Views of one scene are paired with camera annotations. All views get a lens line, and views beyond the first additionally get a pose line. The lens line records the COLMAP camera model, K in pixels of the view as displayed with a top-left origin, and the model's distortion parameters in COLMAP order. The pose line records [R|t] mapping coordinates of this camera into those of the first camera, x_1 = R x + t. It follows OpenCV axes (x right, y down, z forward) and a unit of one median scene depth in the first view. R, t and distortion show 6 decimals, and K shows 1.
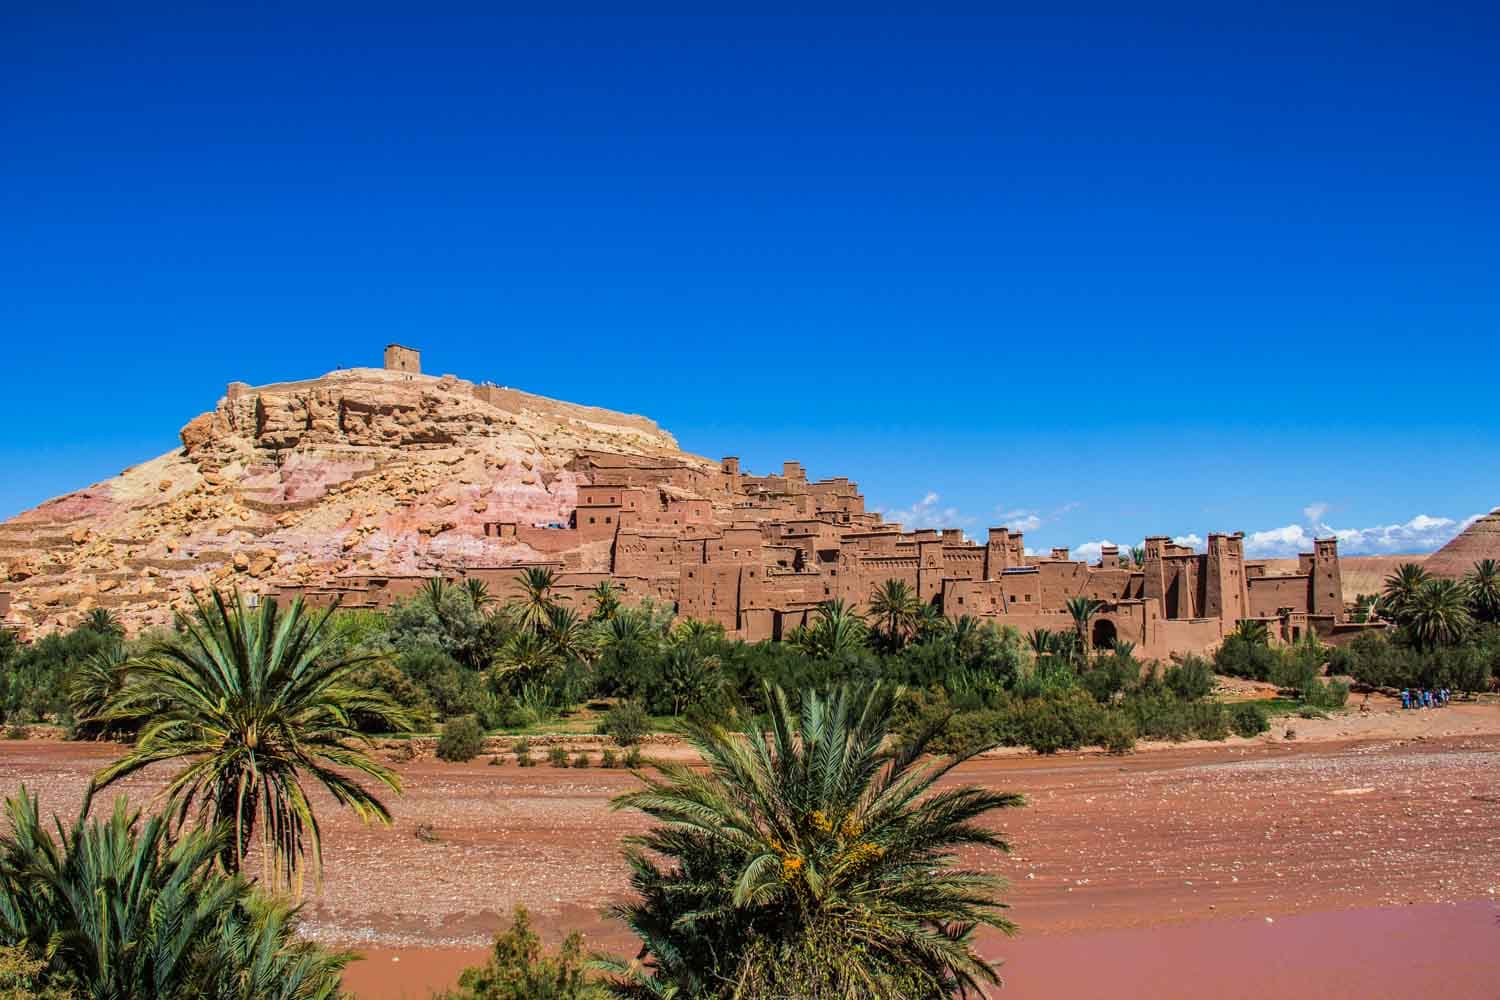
lens RADIAL K [[1281.6, 0, 779.2], [0, 1281.6, 526.3], [0, 0, 1]] dist [-0.195227, 0.168608]
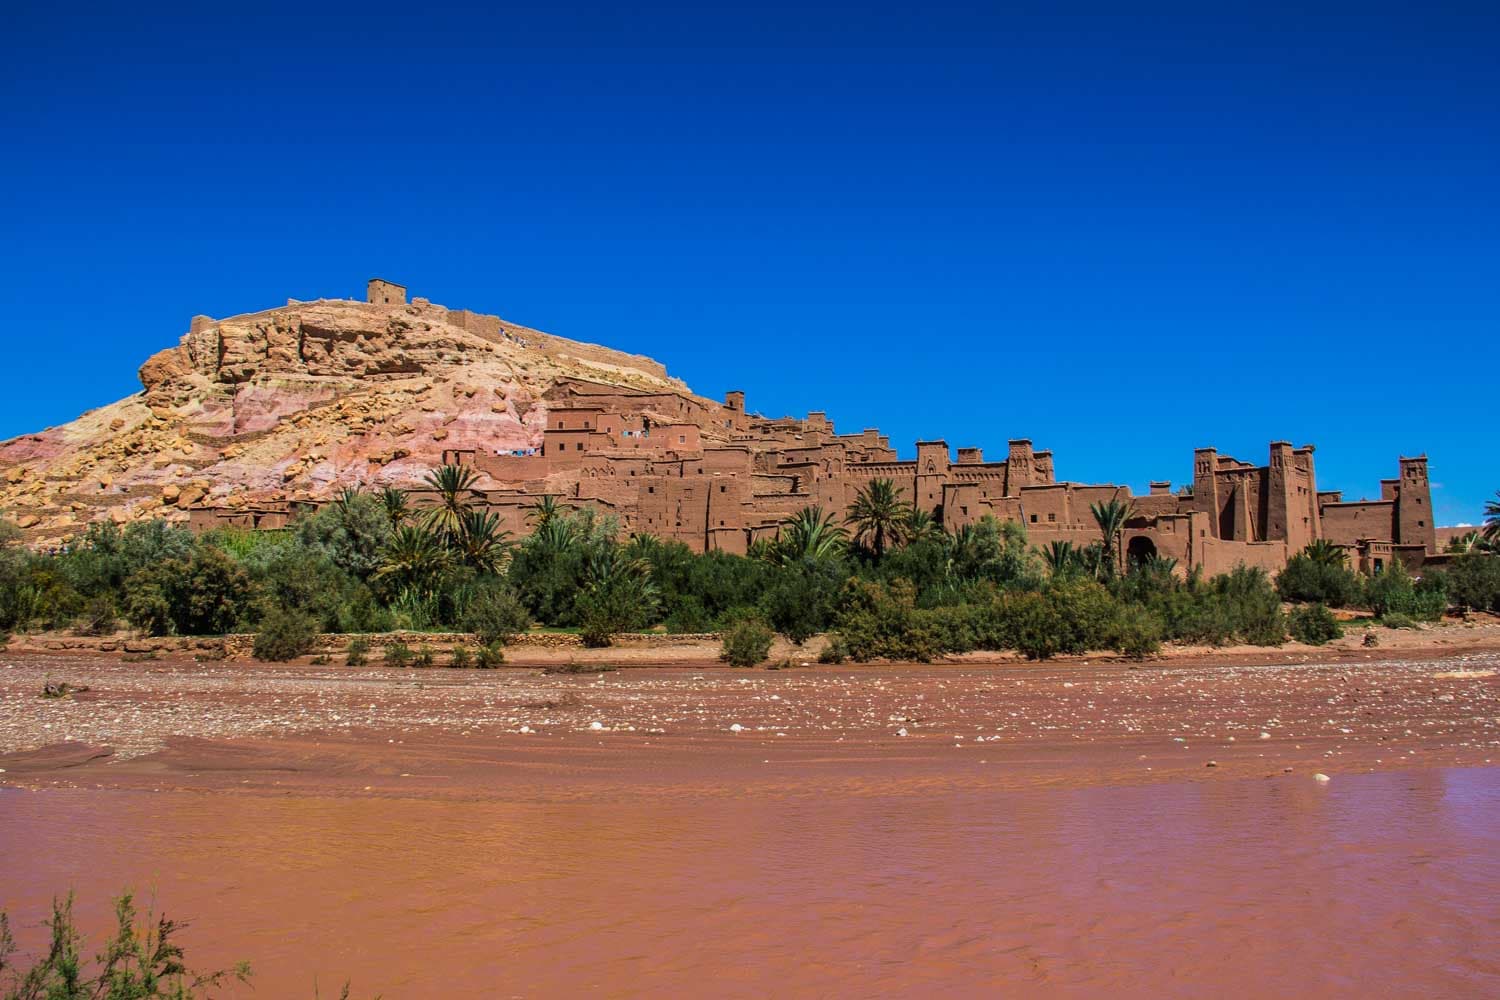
lens RADIAL K [[1287.7, 0, 791.7], [0, 1287.7, 538.9], [0, 0, 1]] dist [-0.193645, 0.159892]
pose [[0.998798, 0.001404, -0.049005, 0.054988], [-0.001392, 0.999999, 0.000294, 0.058682], [0.049005, -0.000225, 0.998799, 0.128823]]
